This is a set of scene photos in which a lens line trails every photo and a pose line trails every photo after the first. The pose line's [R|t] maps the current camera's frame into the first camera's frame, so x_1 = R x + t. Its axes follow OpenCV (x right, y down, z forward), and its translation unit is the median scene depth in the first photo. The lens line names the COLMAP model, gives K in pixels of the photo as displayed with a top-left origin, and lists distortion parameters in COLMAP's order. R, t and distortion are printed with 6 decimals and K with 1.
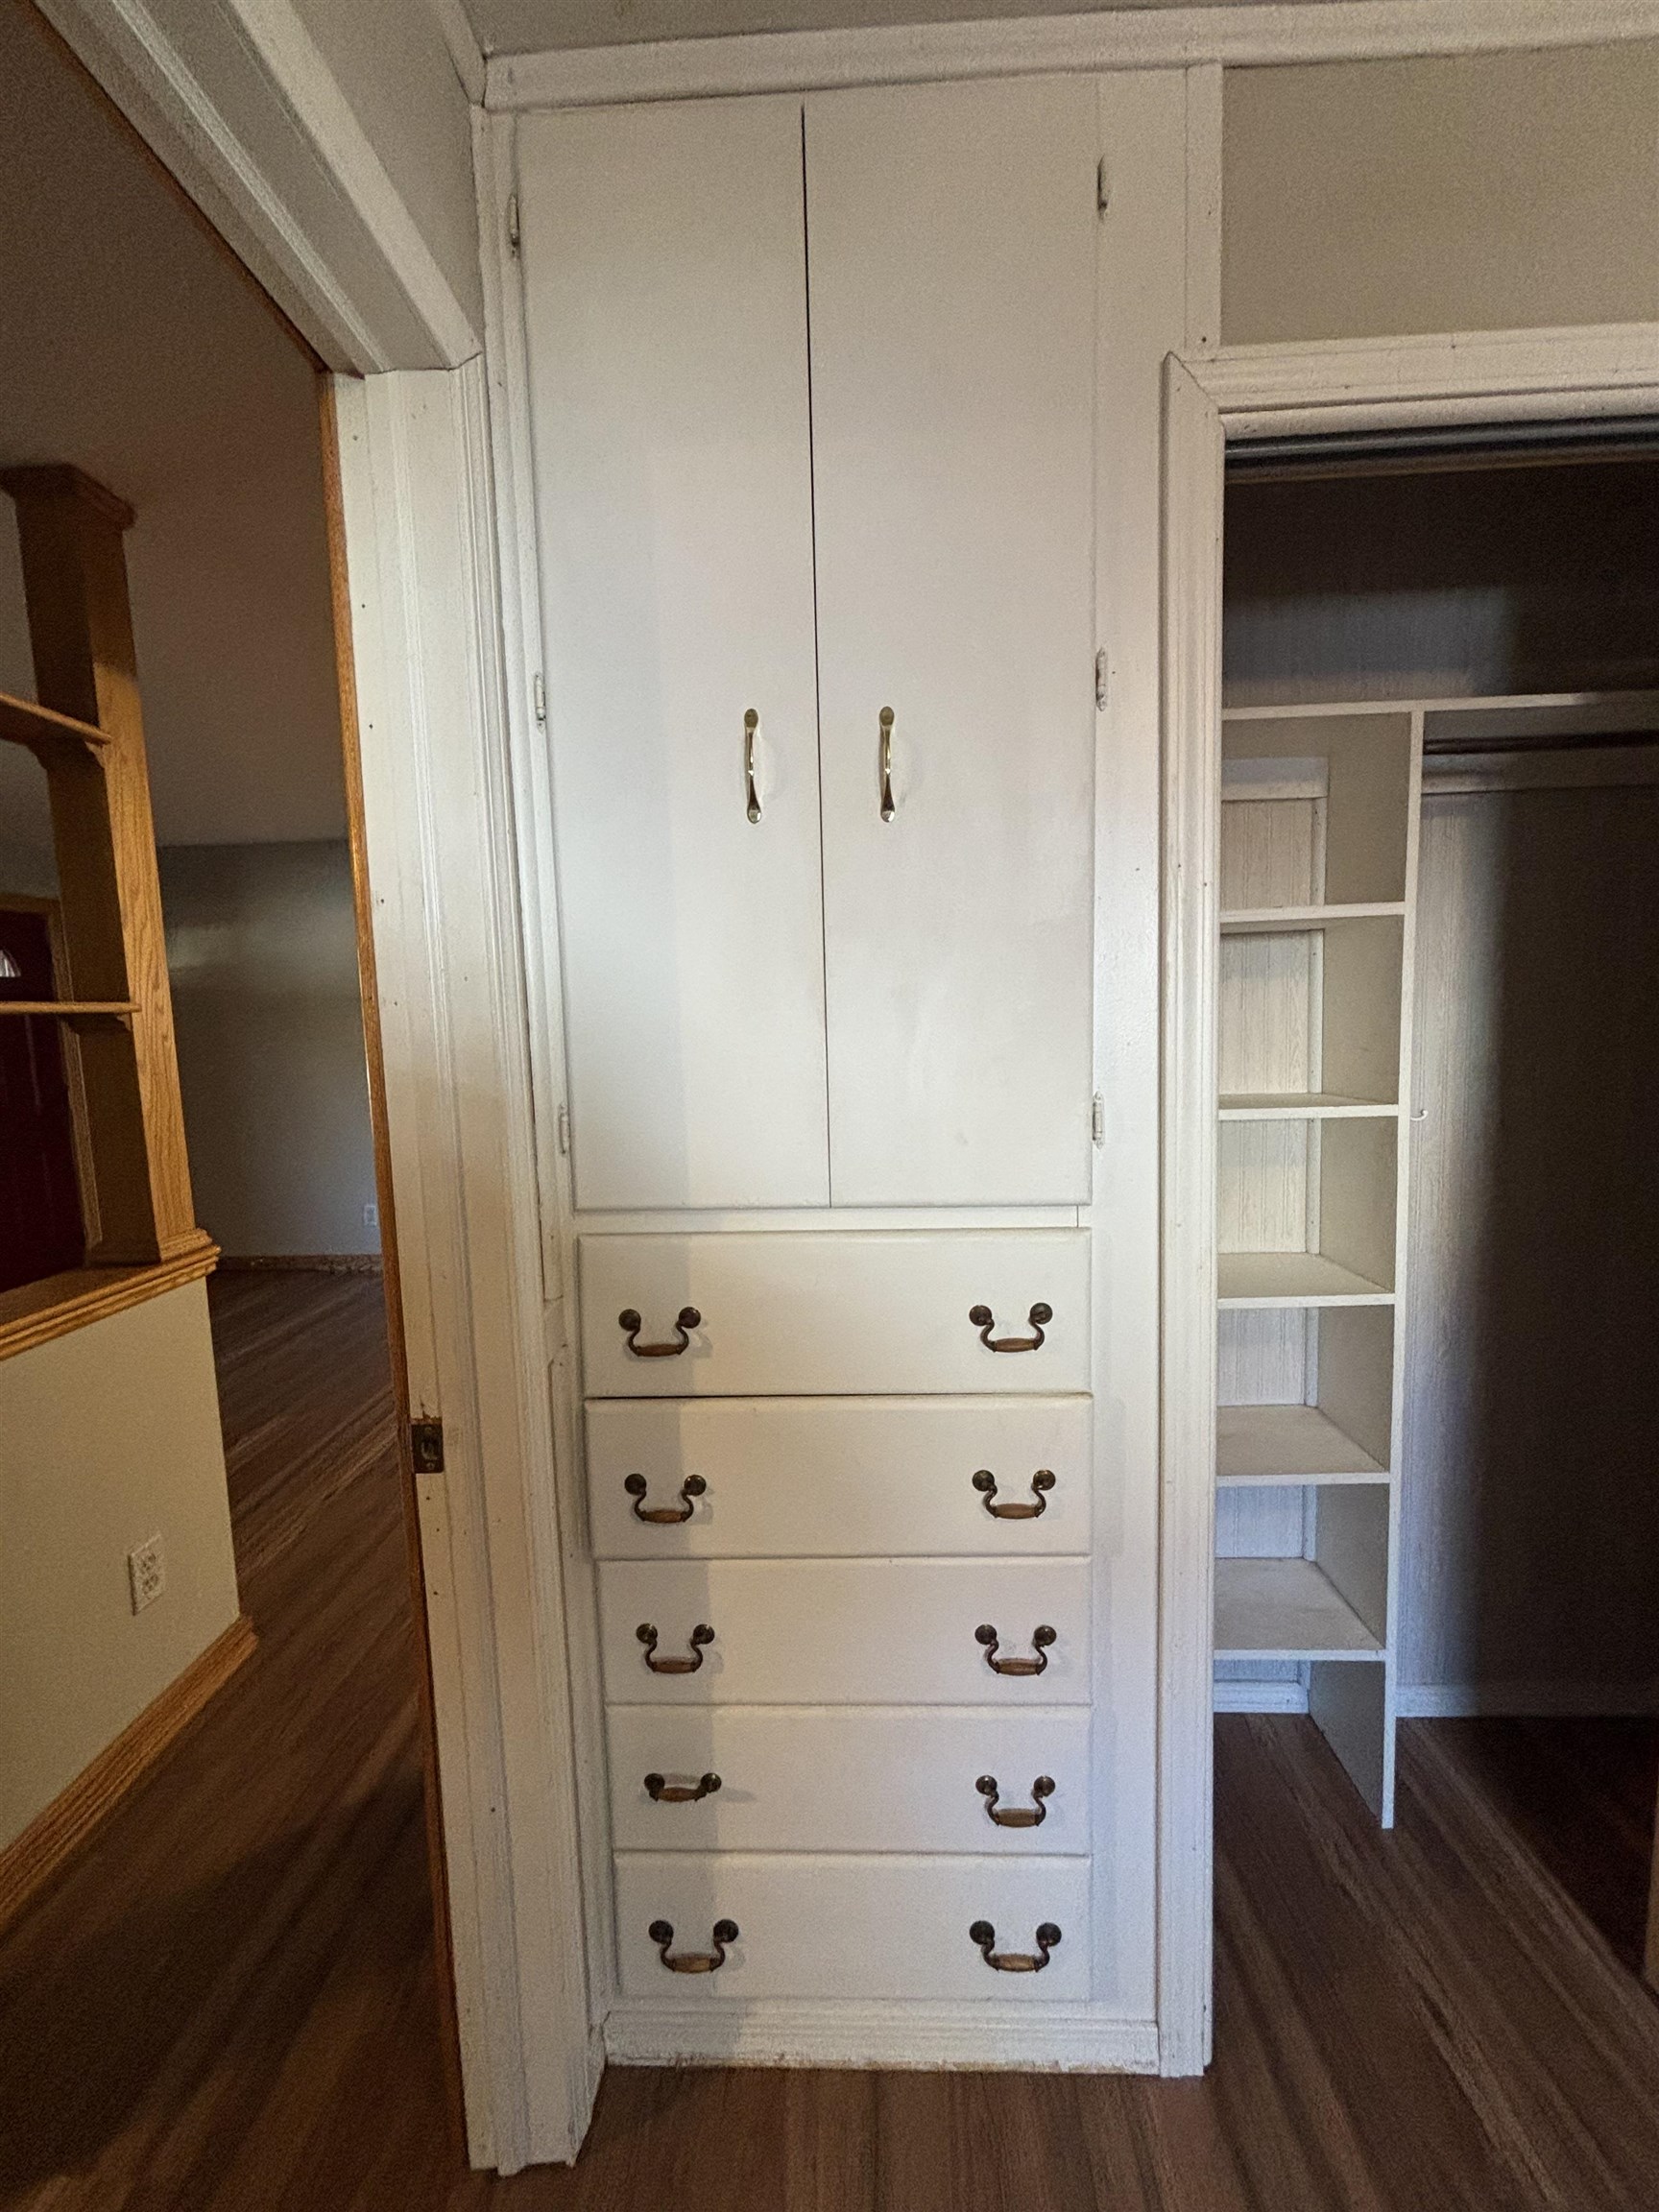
lens RADIAL K [[891.8, 0, 821.3], [0, 891.8, 1100.7], [0, 0, 1]] dist [0.003266, -0.000199]
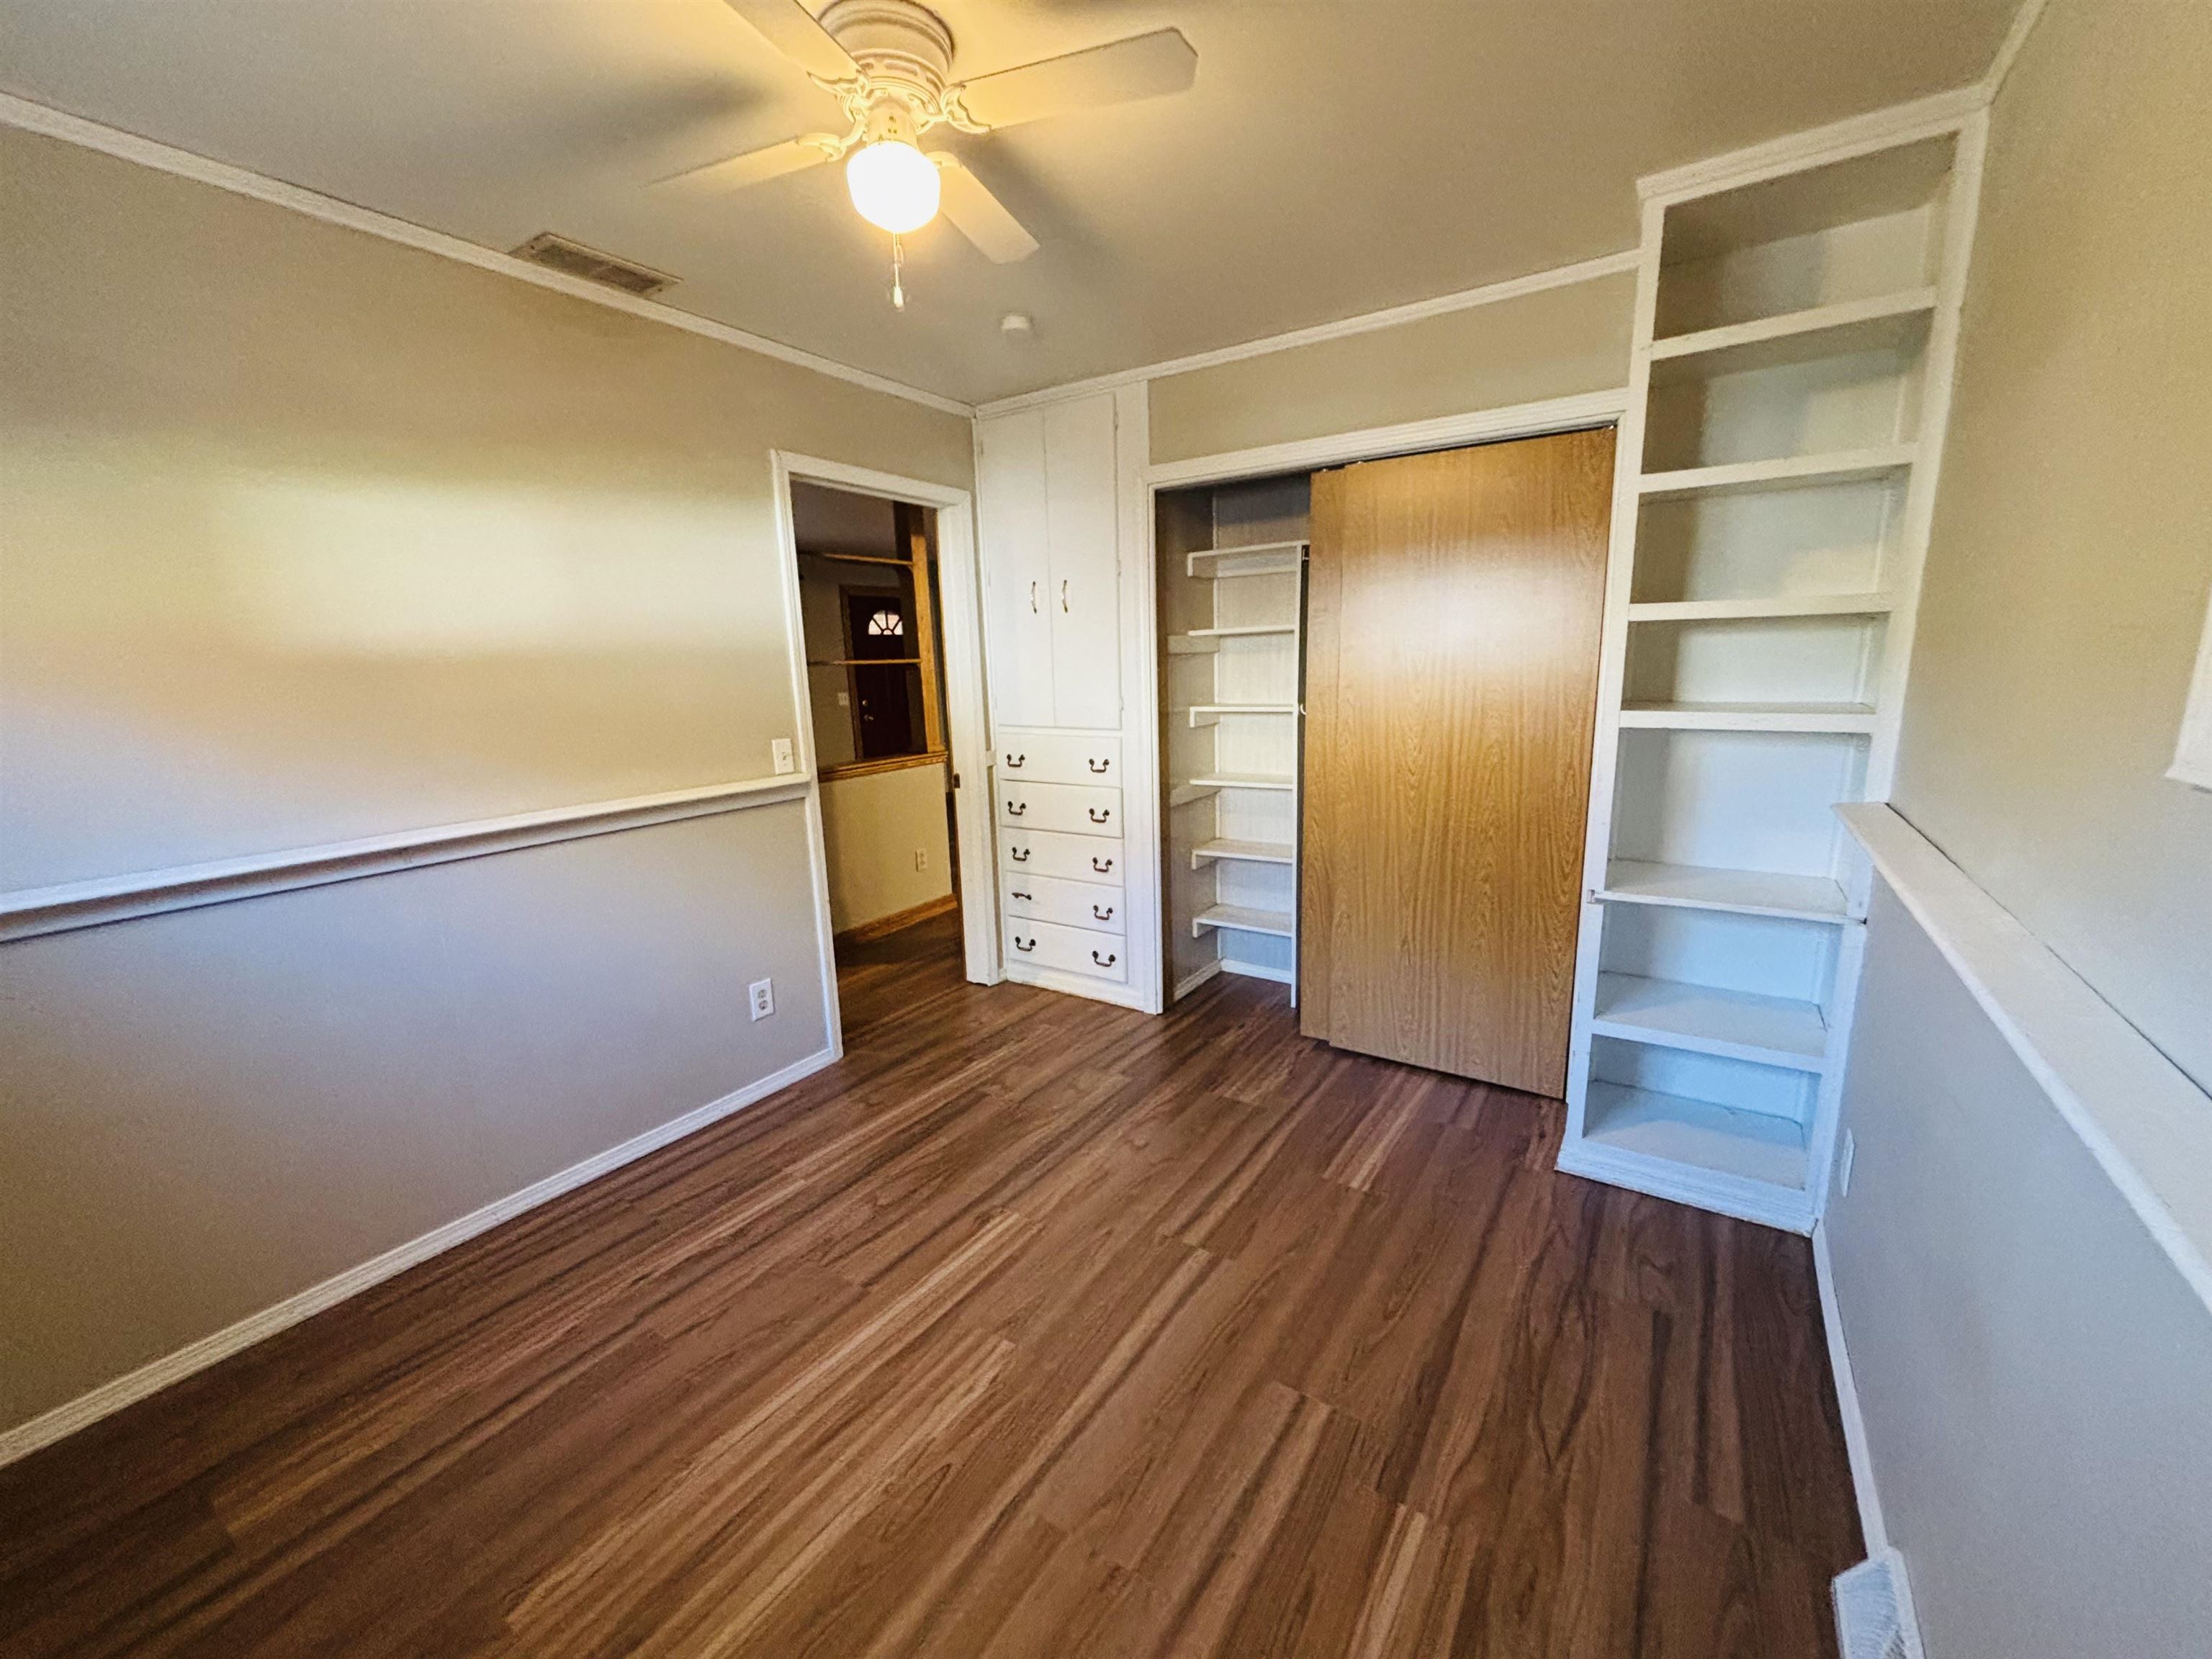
lens RADIAL K [[891.8, 0, 1105.6], [0, 891.8, 835.1], [0, 0, 1]] dist [0.003266, -0.000199]
pose [[0.856615, 0.106508, -0.504843, 1.876906], [-0.045493, 0.990242, 0.131723, 0.070101], [0.513947, -0.089869, 0.853102, -1.787378]]
